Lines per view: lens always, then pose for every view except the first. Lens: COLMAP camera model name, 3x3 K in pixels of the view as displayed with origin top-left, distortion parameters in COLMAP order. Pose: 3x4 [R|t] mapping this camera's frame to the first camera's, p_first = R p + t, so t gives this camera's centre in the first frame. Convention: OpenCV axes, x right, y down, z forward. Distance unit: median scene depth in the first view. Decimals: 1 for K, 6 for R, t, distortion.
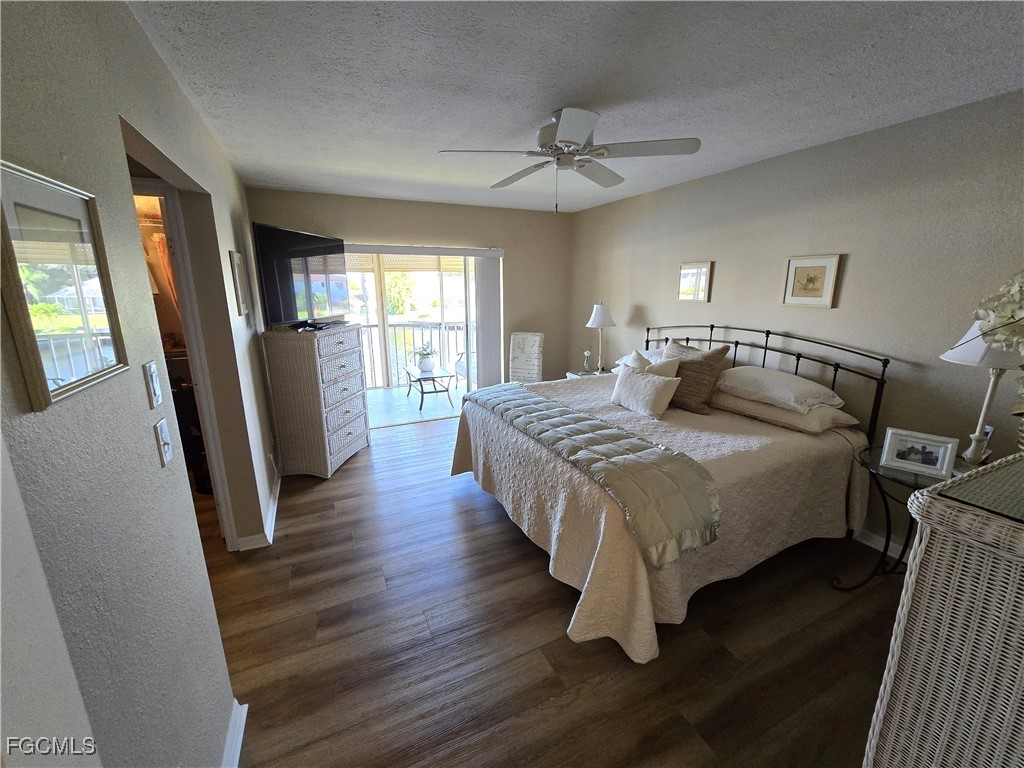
lens RADIAL K [[418.5, 0, 509.0], [0, 418.5, 382.0], [0, 0, 1]] dist [0.002281, 0.000220]
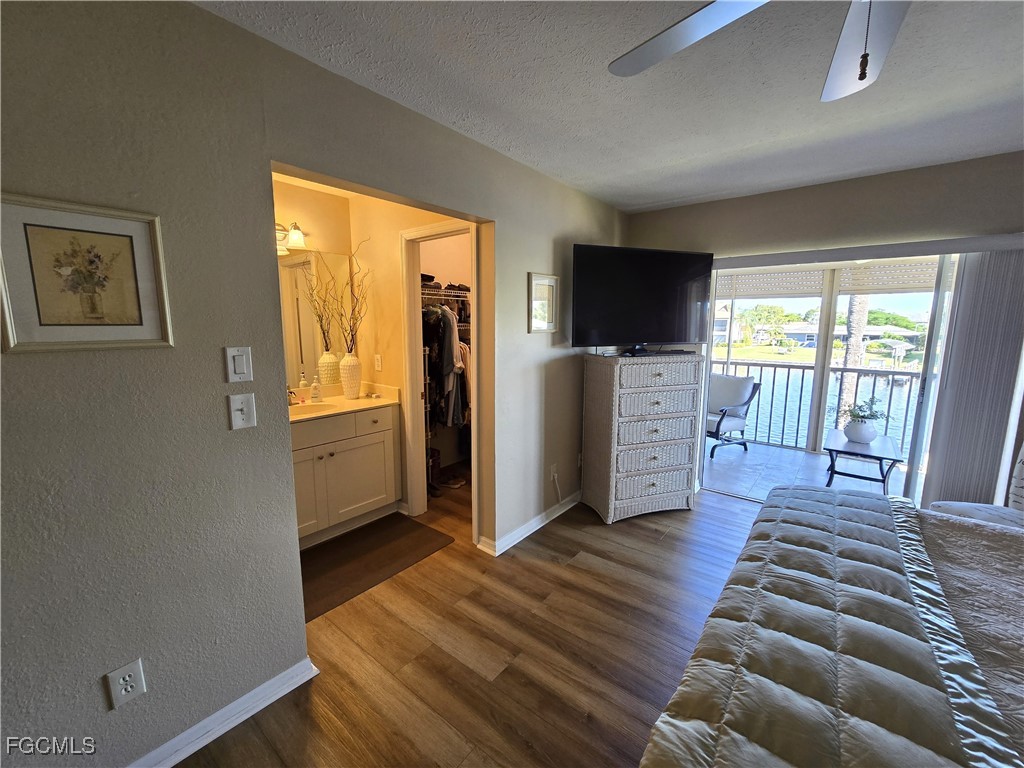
lens RADIAL K [[418.5, 0, 509.0], [0, 418.5, 382.0], [0, 0, 1]] dist [0.002281, 0.000220]
pose [[0.439723, 0.132324, -0.888332, 0.234314], [-0.207497, 0.977296, 0.042865, -0.060006], [0.873836, 0.165477, 0.457196, 0.402942]]
